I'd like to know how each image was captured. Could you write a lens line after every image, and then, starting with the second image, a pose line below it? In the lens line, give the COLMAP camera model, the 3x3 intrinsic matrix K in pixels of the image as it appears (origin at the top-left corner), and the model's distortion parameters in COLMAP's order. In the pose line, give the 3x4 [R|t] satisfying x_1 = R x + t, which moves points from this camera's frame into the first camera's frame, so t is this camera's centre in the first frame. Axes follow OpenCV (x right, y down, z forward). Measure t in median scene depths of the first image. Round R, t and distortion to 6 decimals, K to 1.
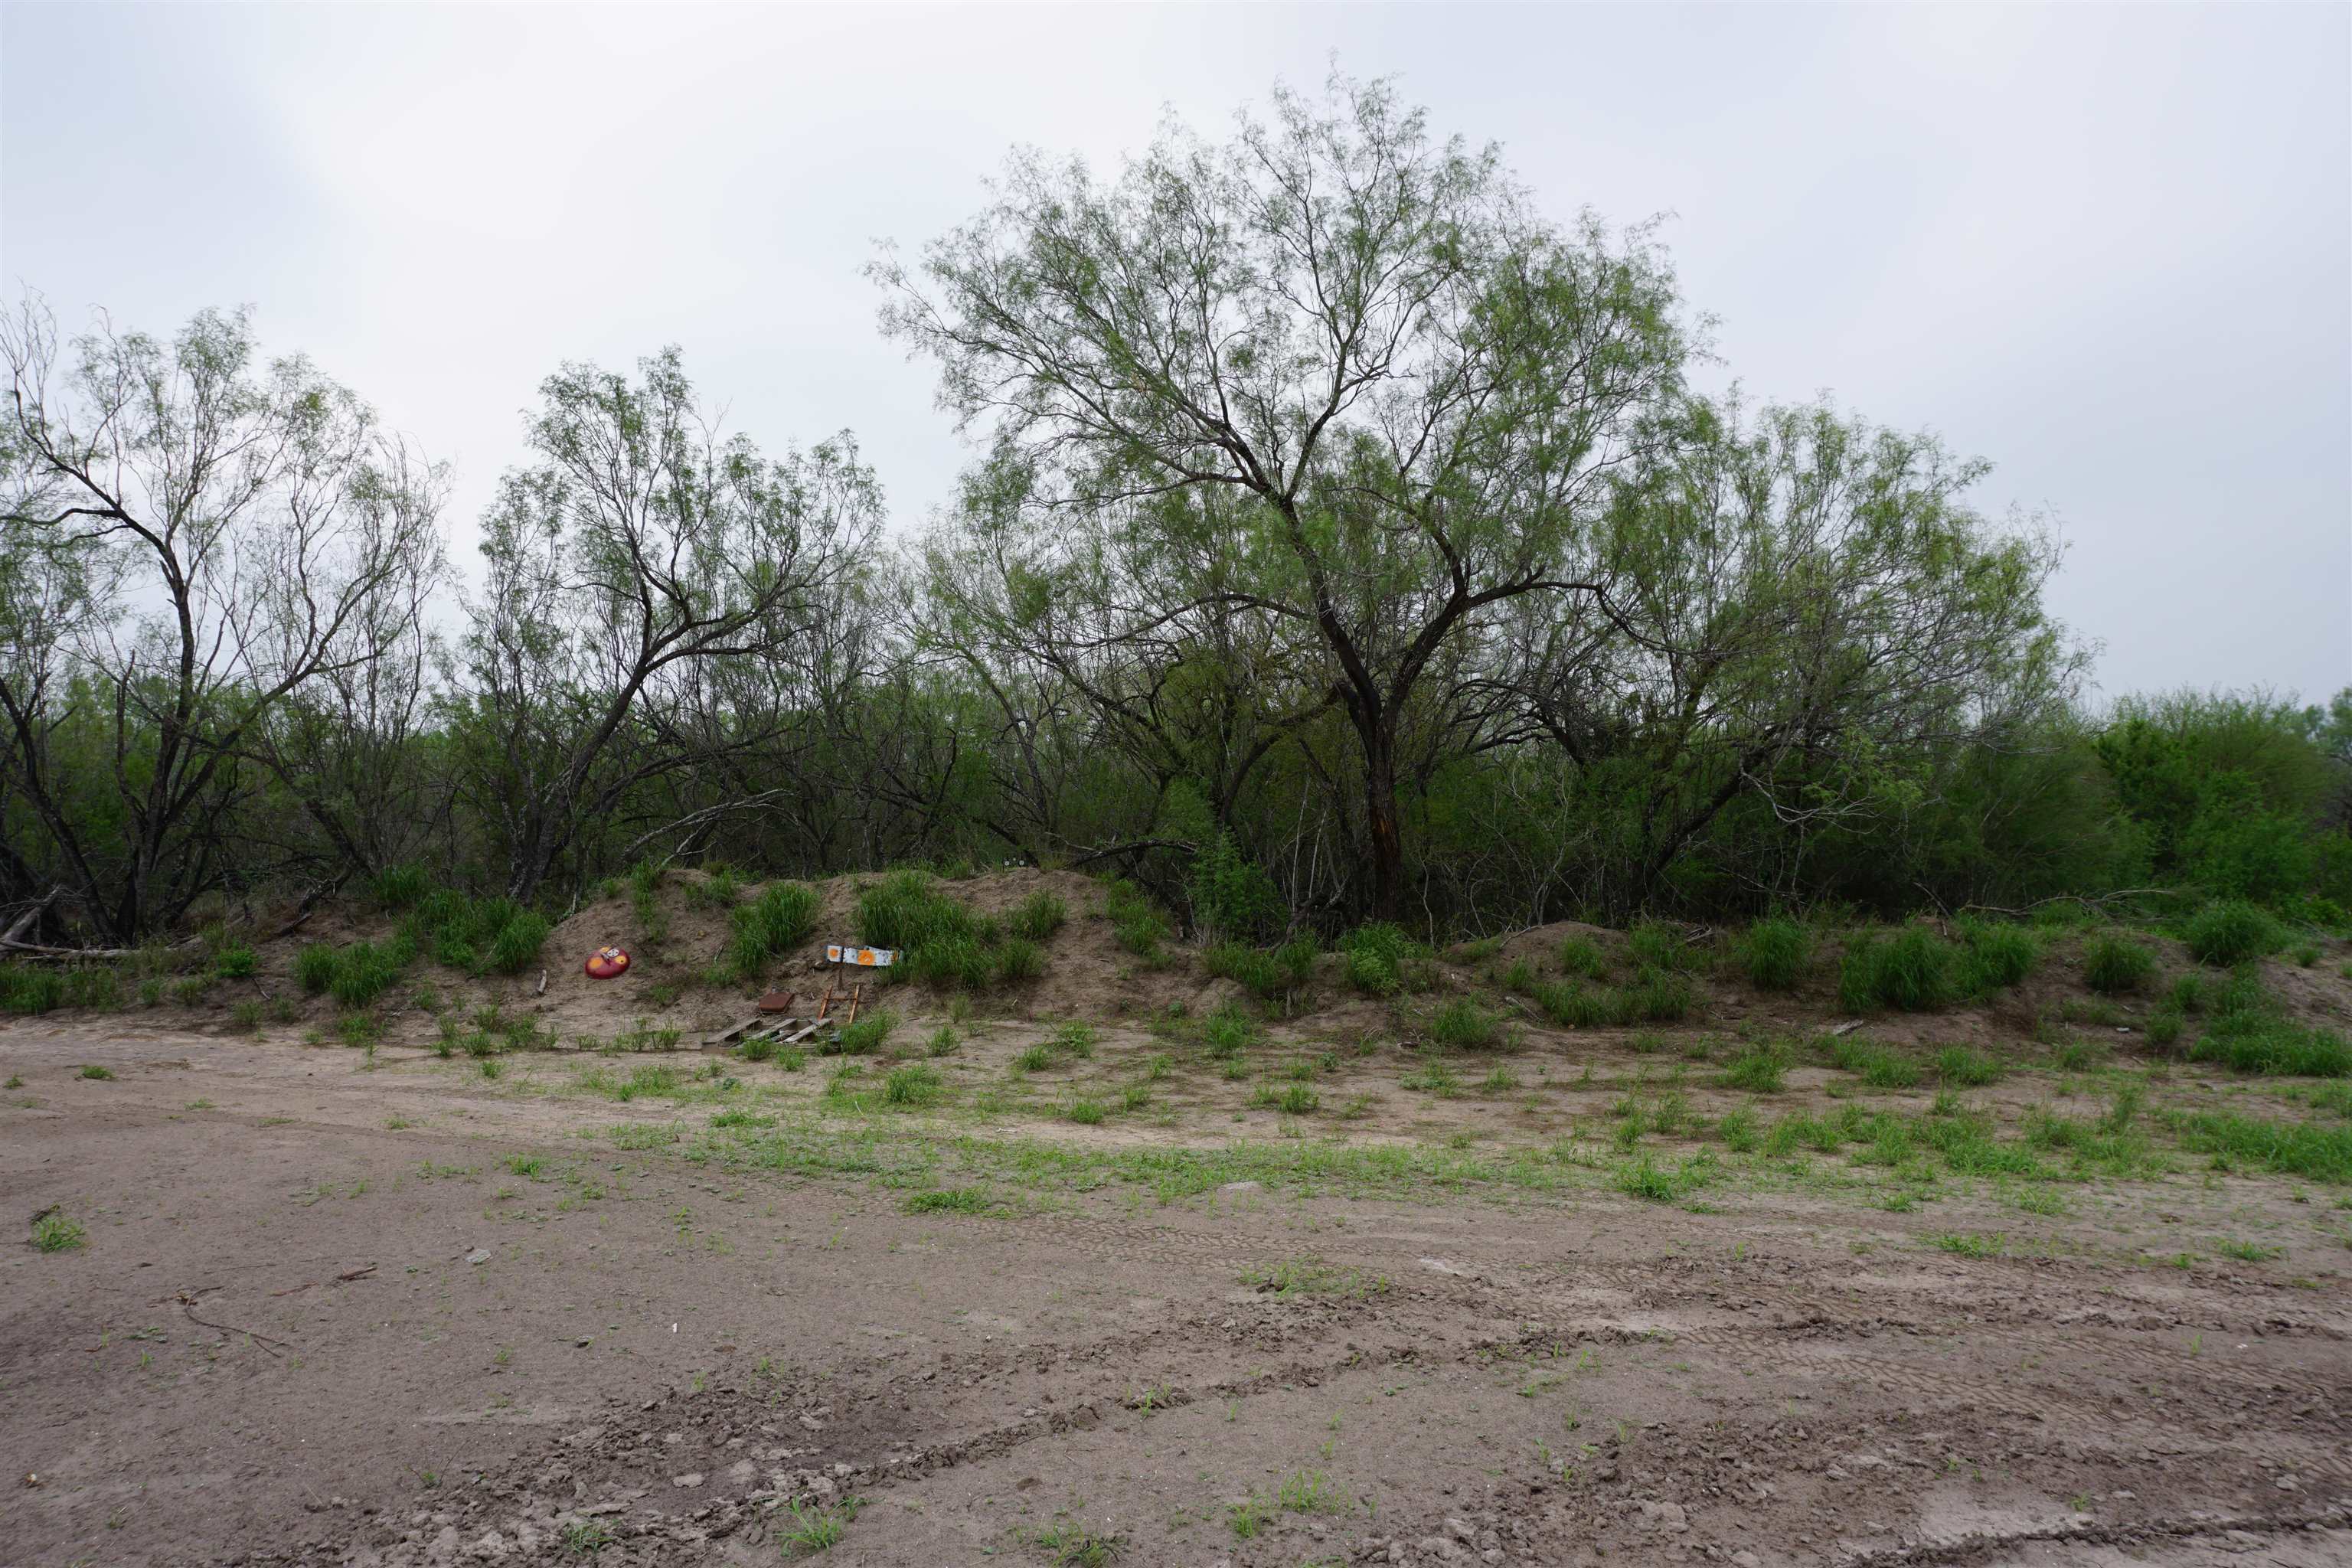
lens RADIAL K [[1588.6, 0, 1173.4], [0, 1588.6, 771.7], [0, 0, 1]] dist [-0.037573, 0.010141]
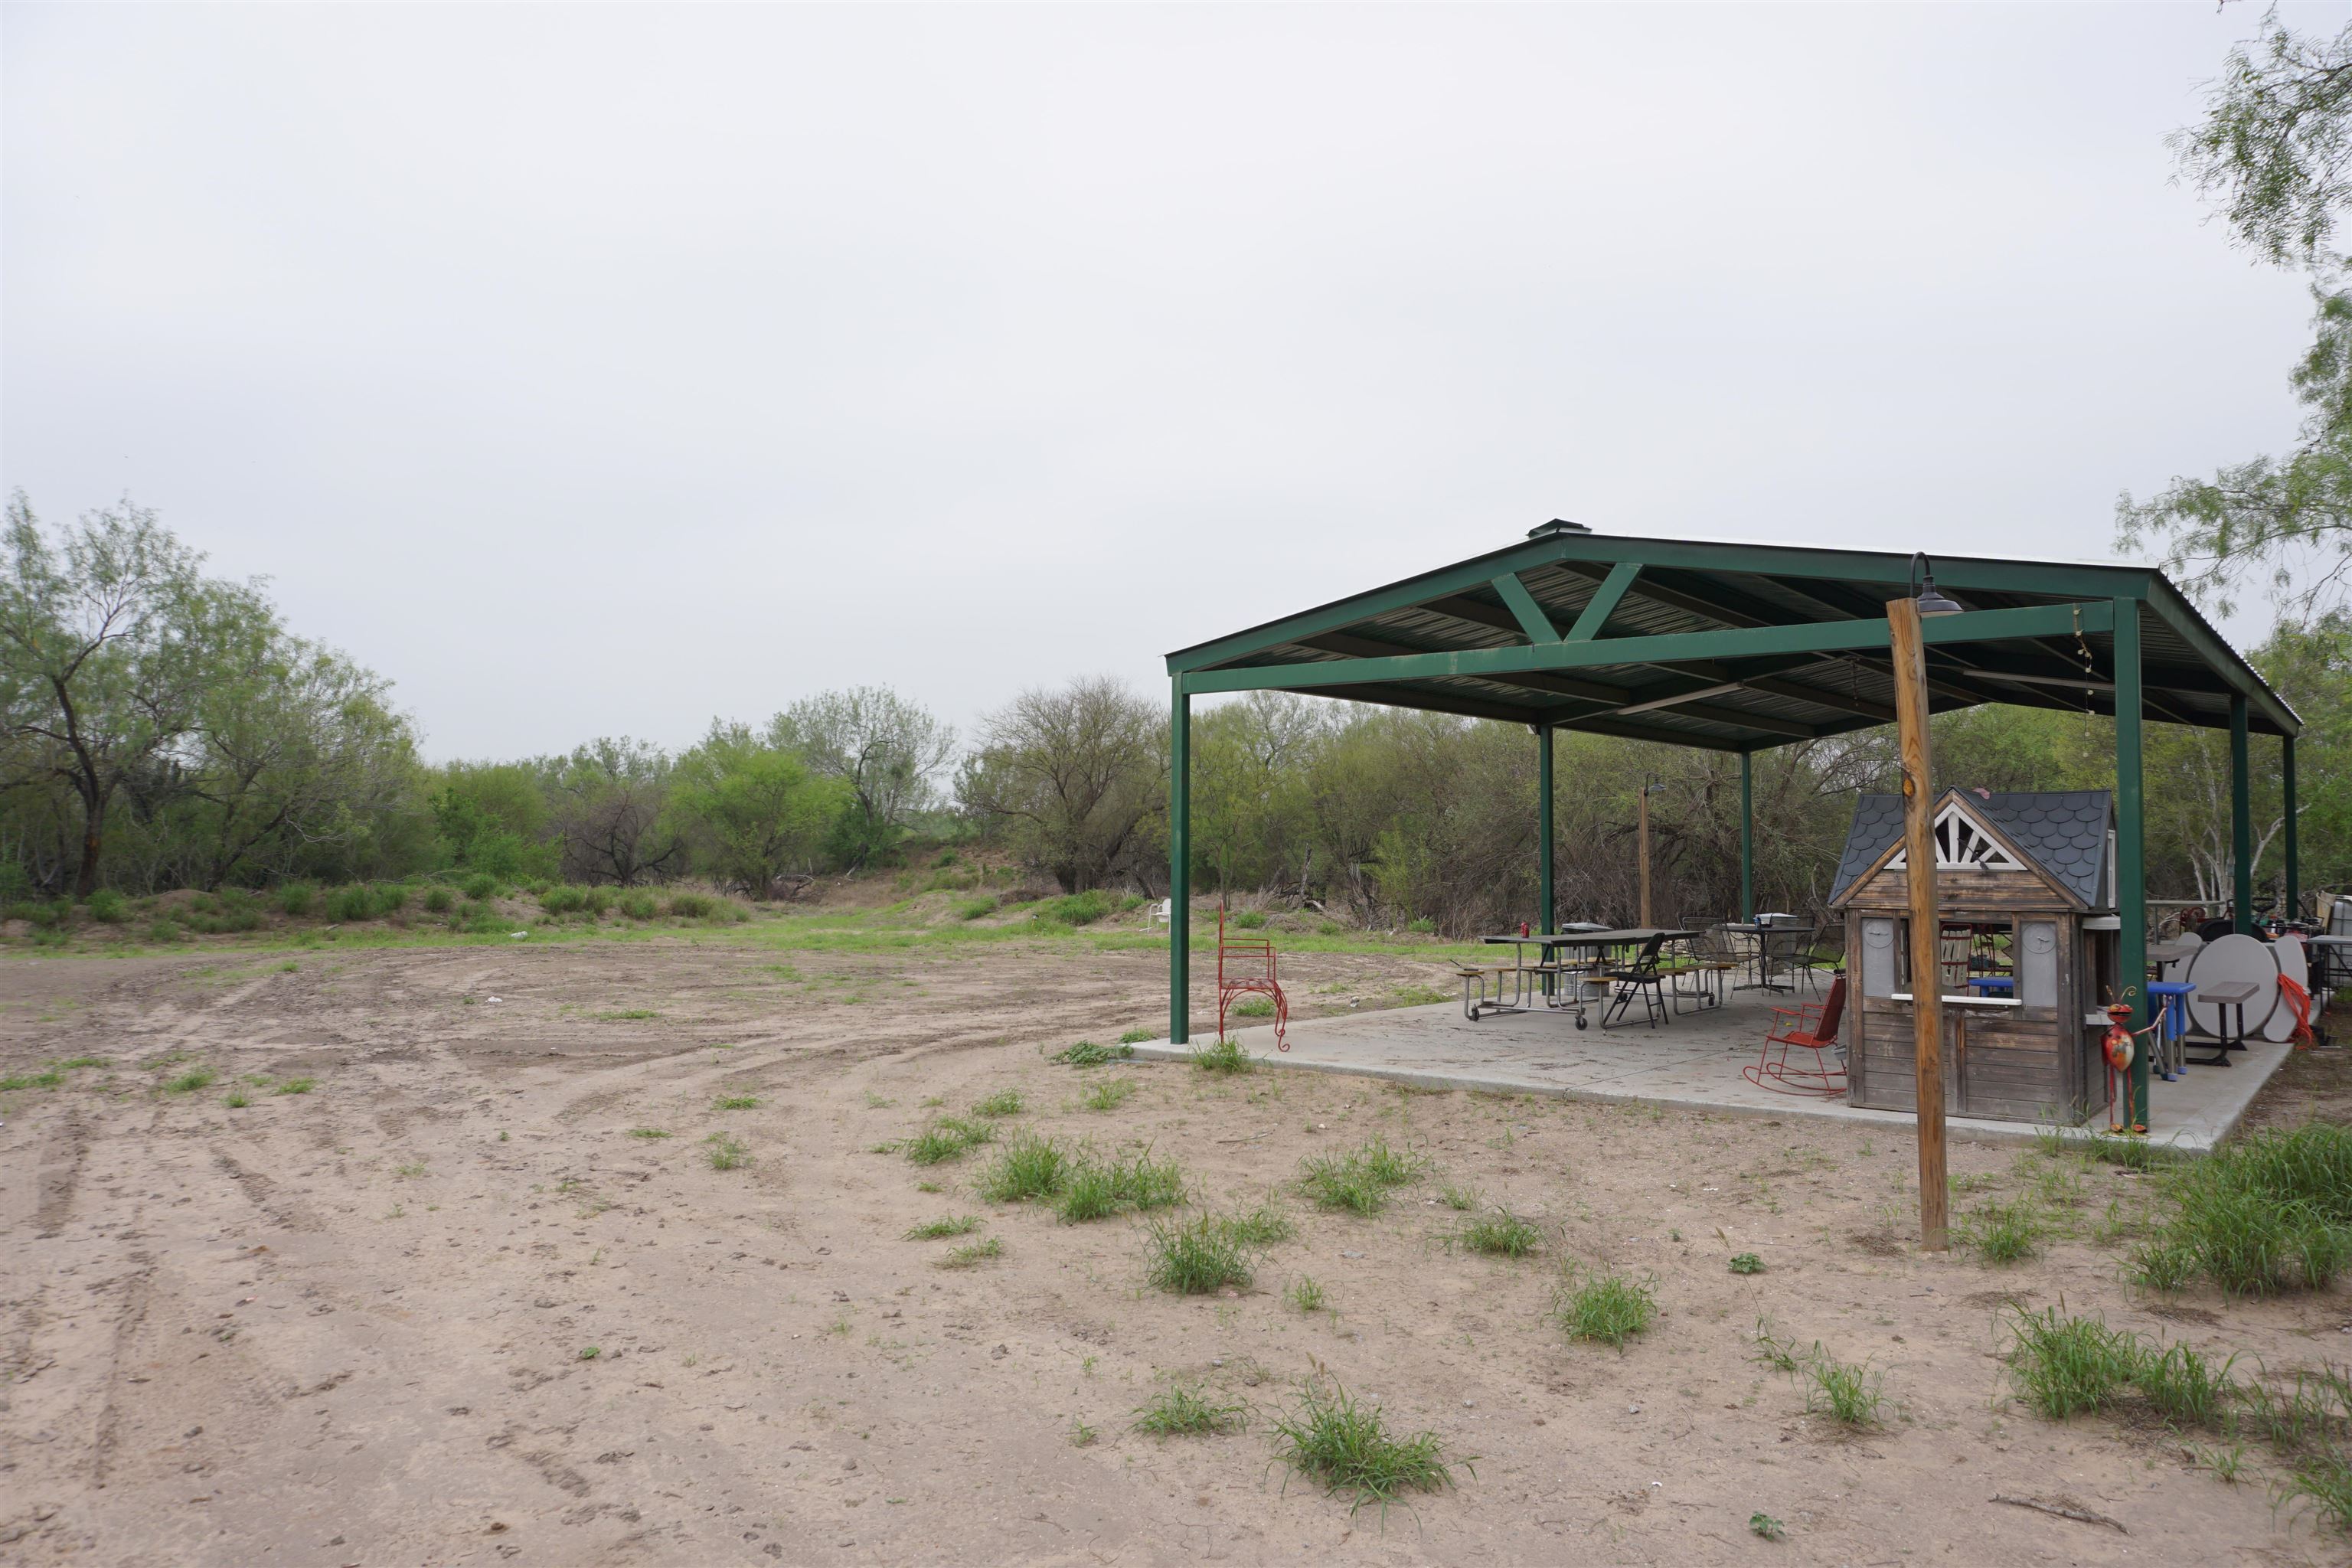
lens RADIAL K [[1588.6, 0, 1176.1], [0, 1588.6, 771.5], [0, 0, 1]] dist [-0.037573, 0.010141]
pose [[0.553602, 0.038202, 0.831905, -0.800543], [-0.039014, 0.999040, -0.019914, -0.072684], [-0.831867, -0.021432, 0.554561, -1.295312]]
